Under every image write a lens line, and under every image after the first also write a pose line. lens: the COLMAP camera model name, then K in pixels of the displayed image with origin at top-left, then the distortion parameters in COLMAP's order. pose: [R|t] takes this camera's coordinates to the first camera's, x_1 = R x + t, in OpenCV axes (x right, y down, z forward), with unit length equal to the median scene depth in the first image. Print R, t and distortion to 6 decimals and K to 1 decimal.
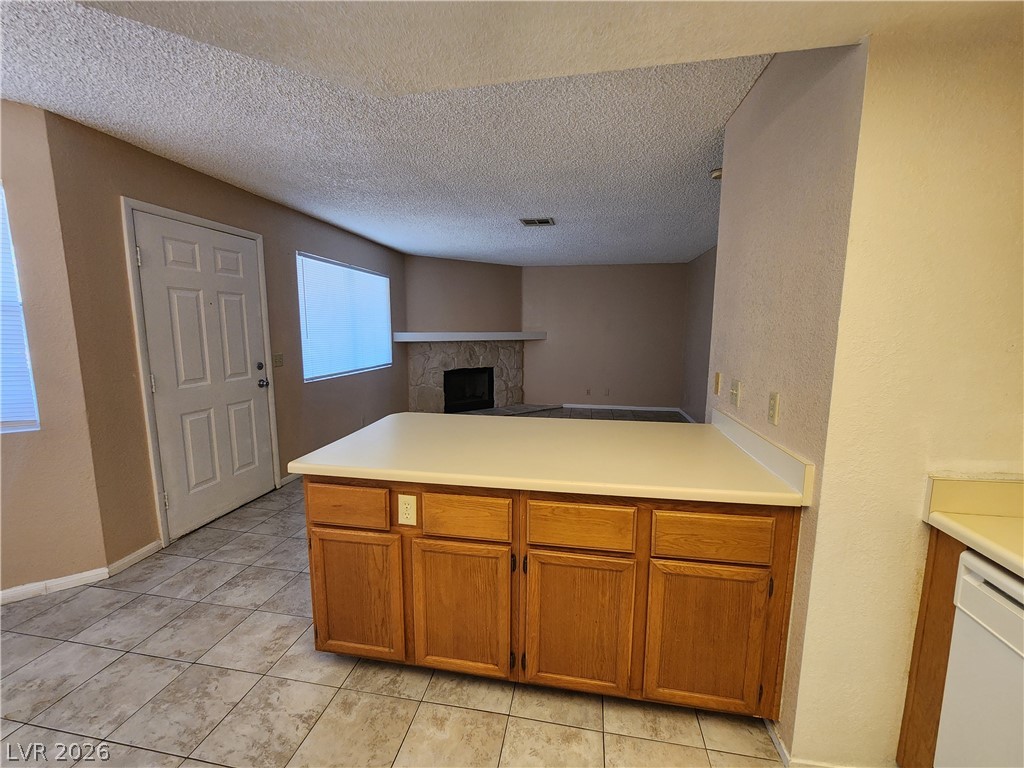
lens RADIAL K [[419.1, 0, 512.0], [0, 419.1, 382.7], [0, 0, 1]] dist [0.000807, -0.001548]
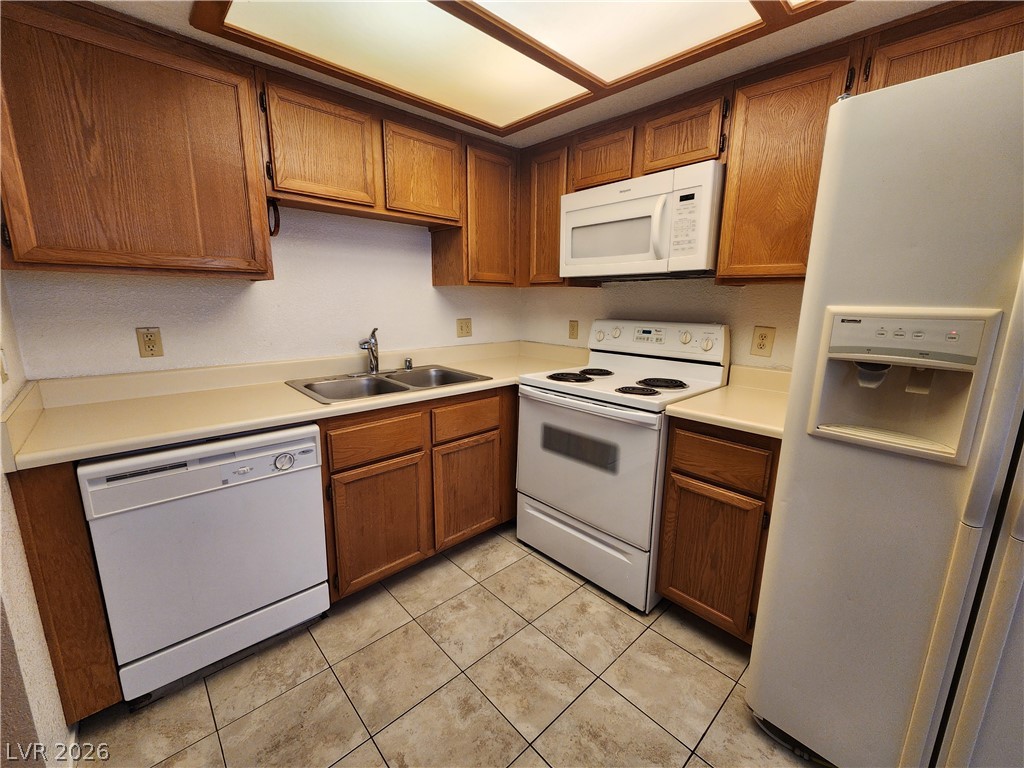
lens RADIAL K [[419.1, 0, 514.3], [0, 419.1, 382.8], [0, 0, 1]] dist [0.000807, -0.001548]
pose [[-0.800942, -0.127222, 0.585070, -0.071863], [0.066196, 0.952359, 0.297709, -0.008401], [-0.595072, 0.277176, -0.754362, 0.199373]]
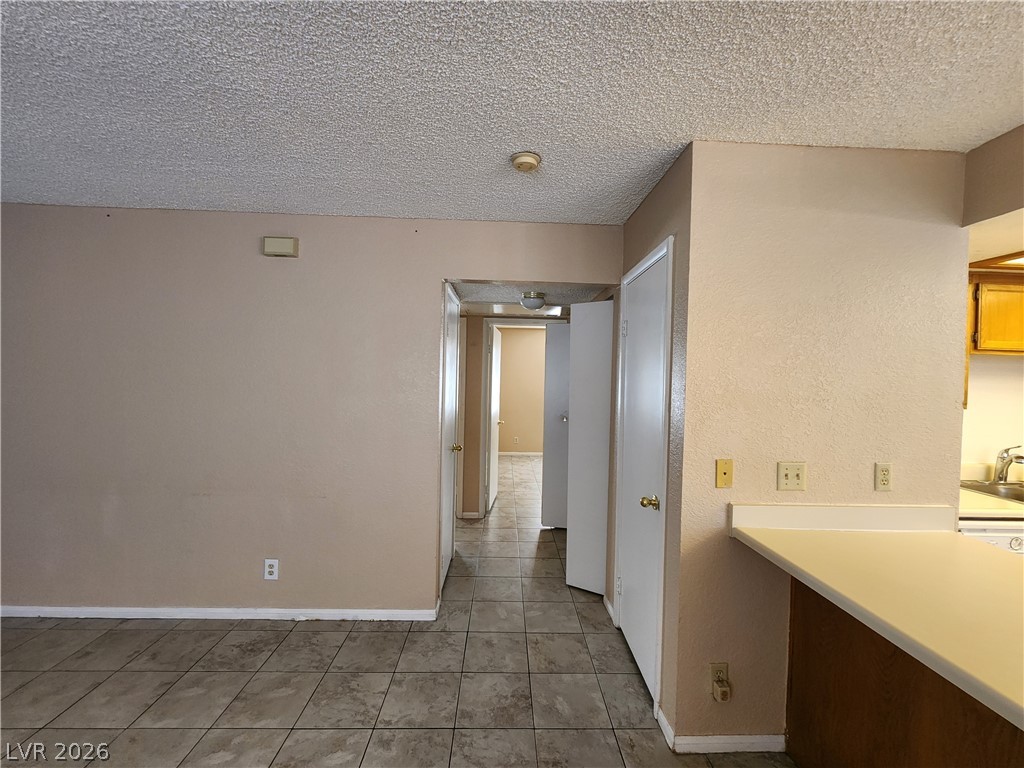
lens RADIAL K [[419.1, 0, 515.0], [0, 419.1, 384.5], [0, 0, 1]] dist [0.000807, -0.001548]
pose [[-0.207551, -0.023188, 0.977949, -0.069161], [0.103349, 0.993604, 0.045493, -0.089040], [-0.972749, 0.110512, -0.203827, 0.568900]]
